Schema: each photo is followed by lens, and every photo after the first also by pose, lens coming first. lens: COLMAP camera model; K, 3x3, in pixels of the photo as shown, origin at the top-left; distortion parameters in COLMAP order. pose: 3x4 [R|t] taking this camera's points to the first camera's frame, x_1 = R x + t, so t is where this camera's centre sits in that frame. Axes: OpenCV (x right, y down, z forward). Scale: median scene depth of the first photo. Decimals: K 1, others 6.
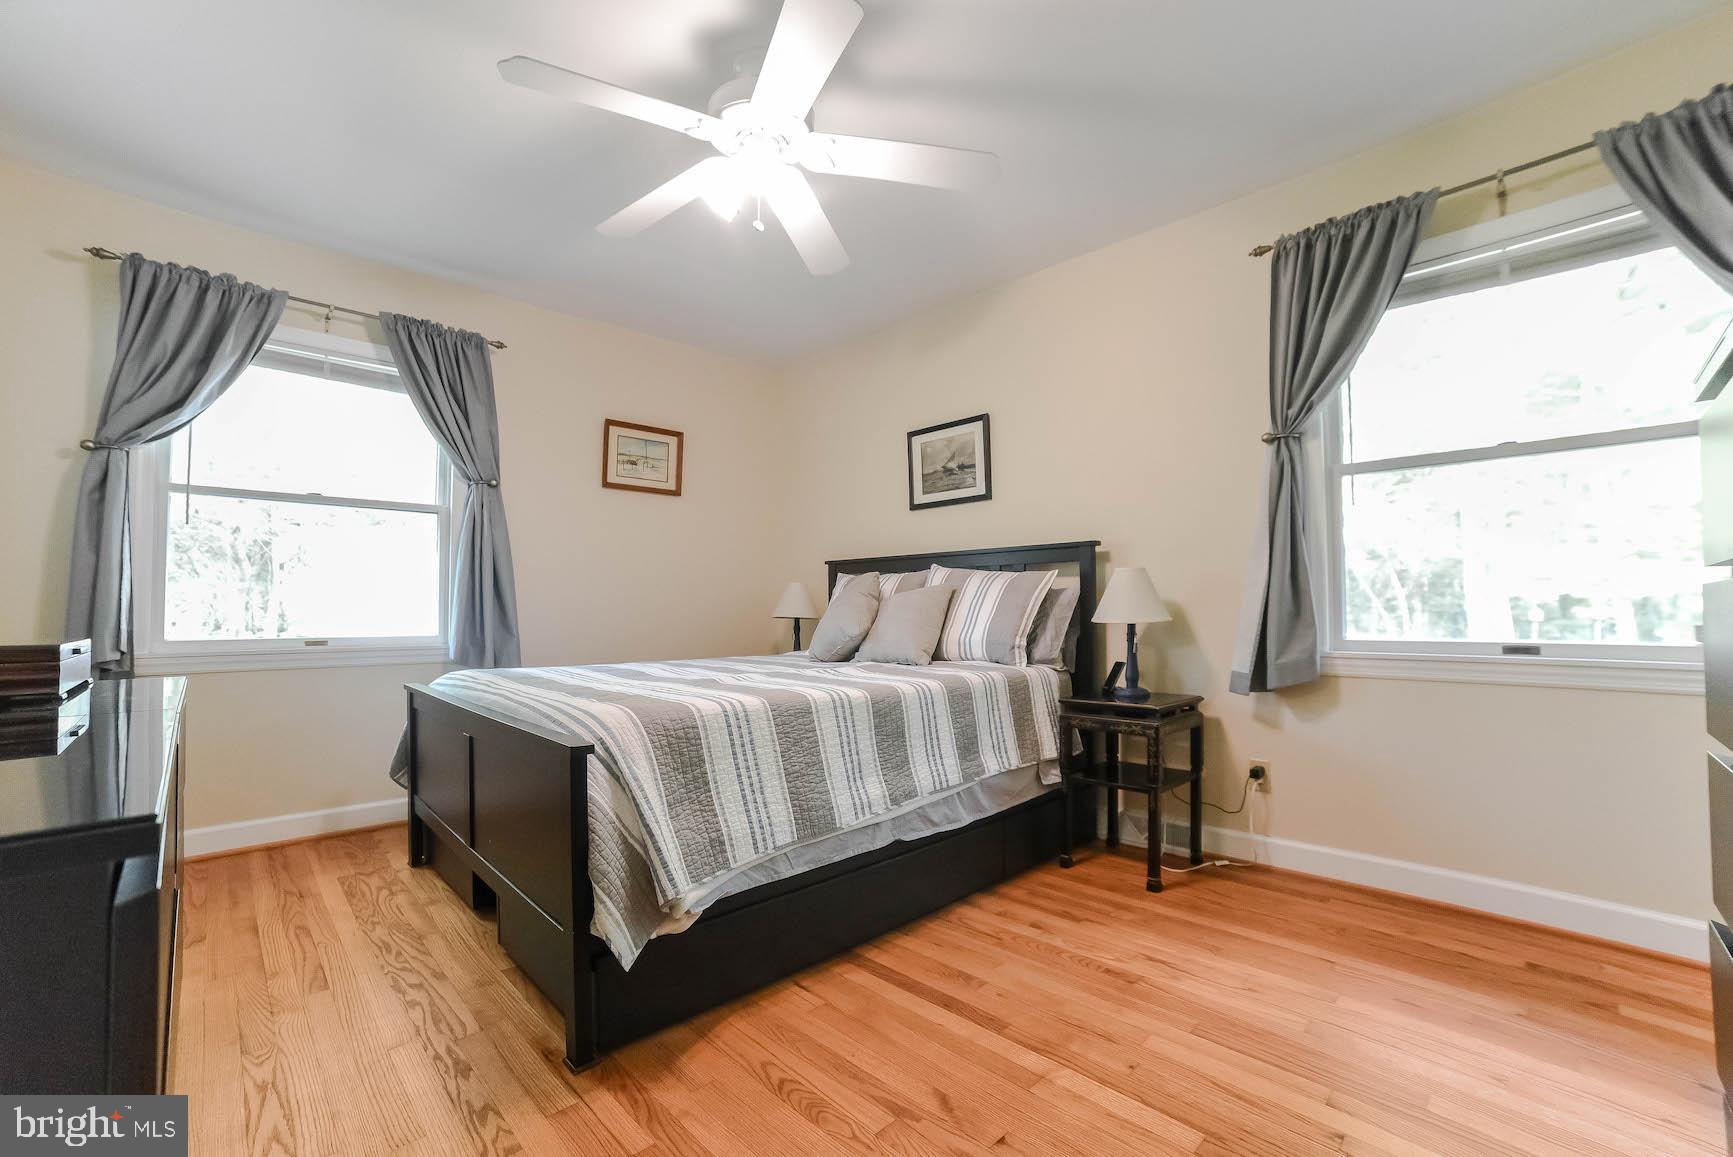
lens RADIAL K [[698.5, 0, 876.1], [0, 698.5, 590.3], [0, 0, 1]] dist [-0.101824, 0.036200]
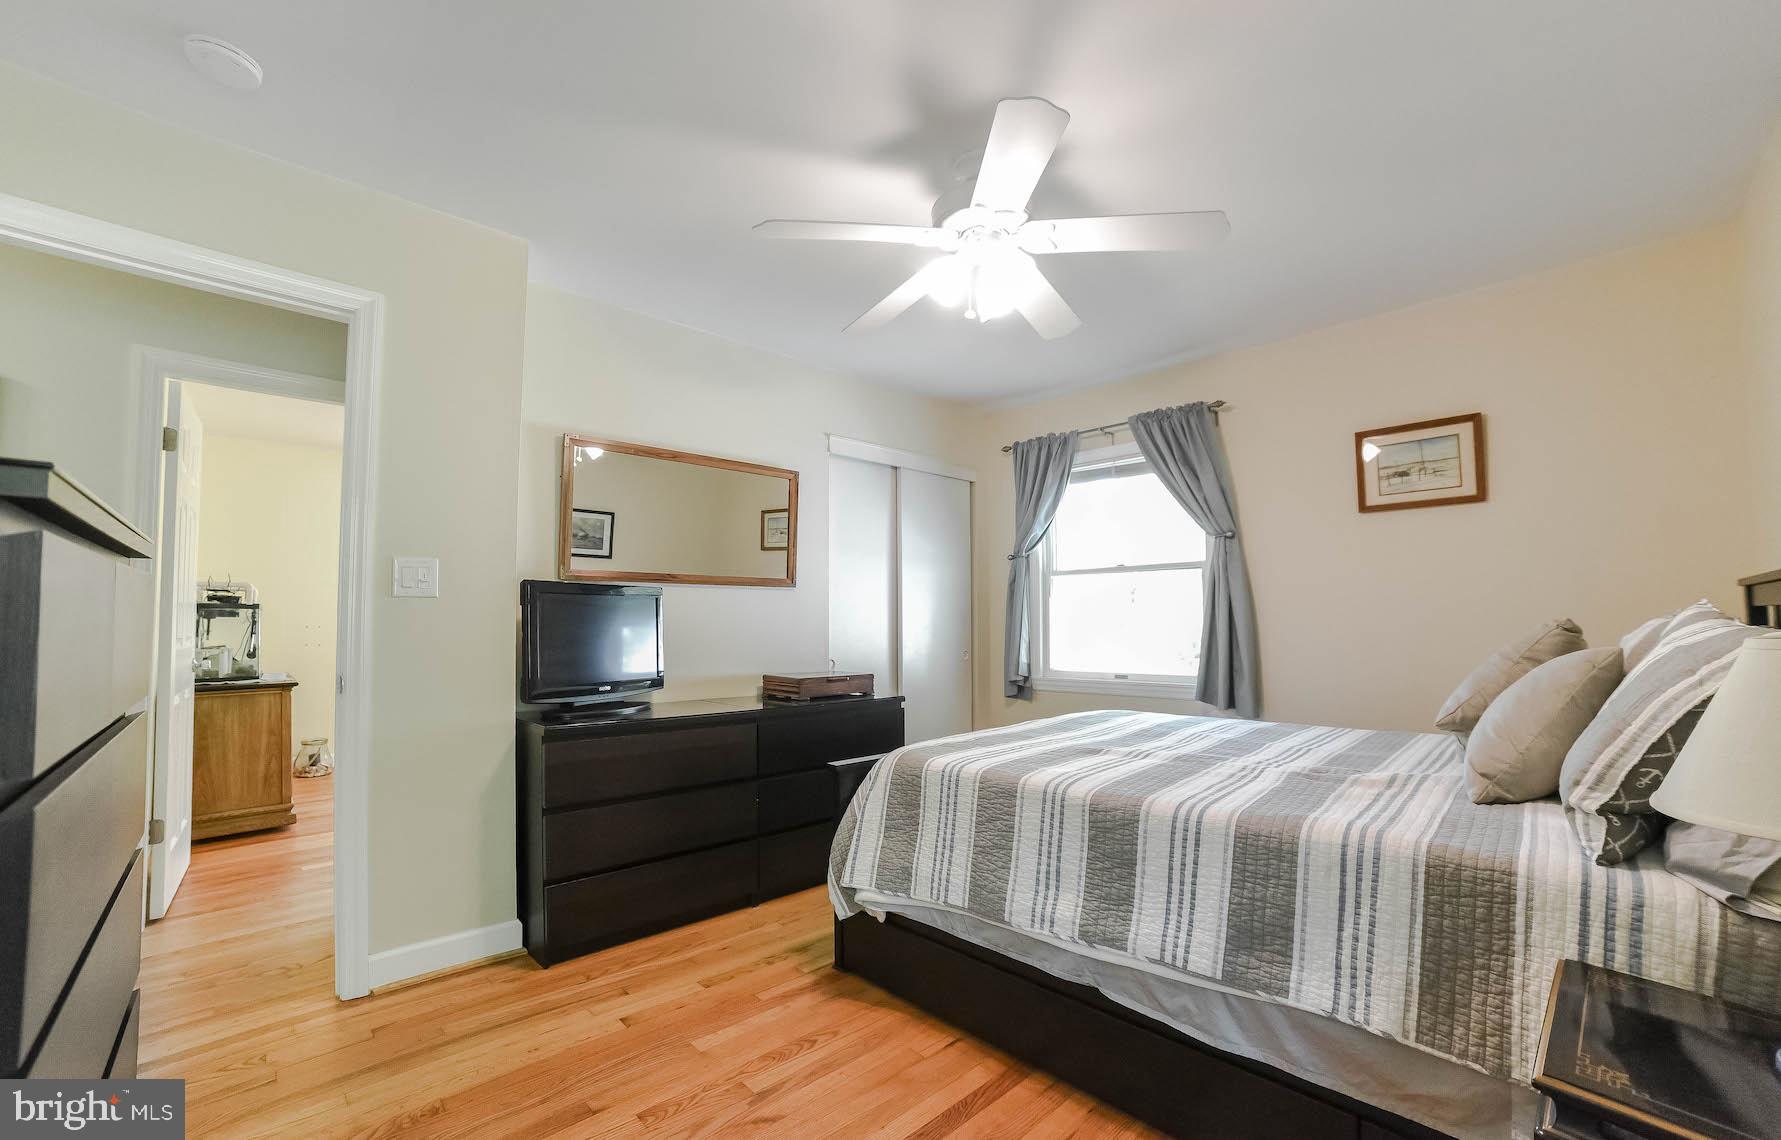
lens RADIAL K [[691.8, 0, 891.9], [0, 691.8, 624.1], [0, 0, 1]] dist [-0.062020, 0.000092]
pose [[0.012951, -0.000170, -0.999916, 0.795374], [0.037335, 0.999303, 0.000314, -0.065716], [0.999219, -0.037336, 0.012948, 0.759282]]
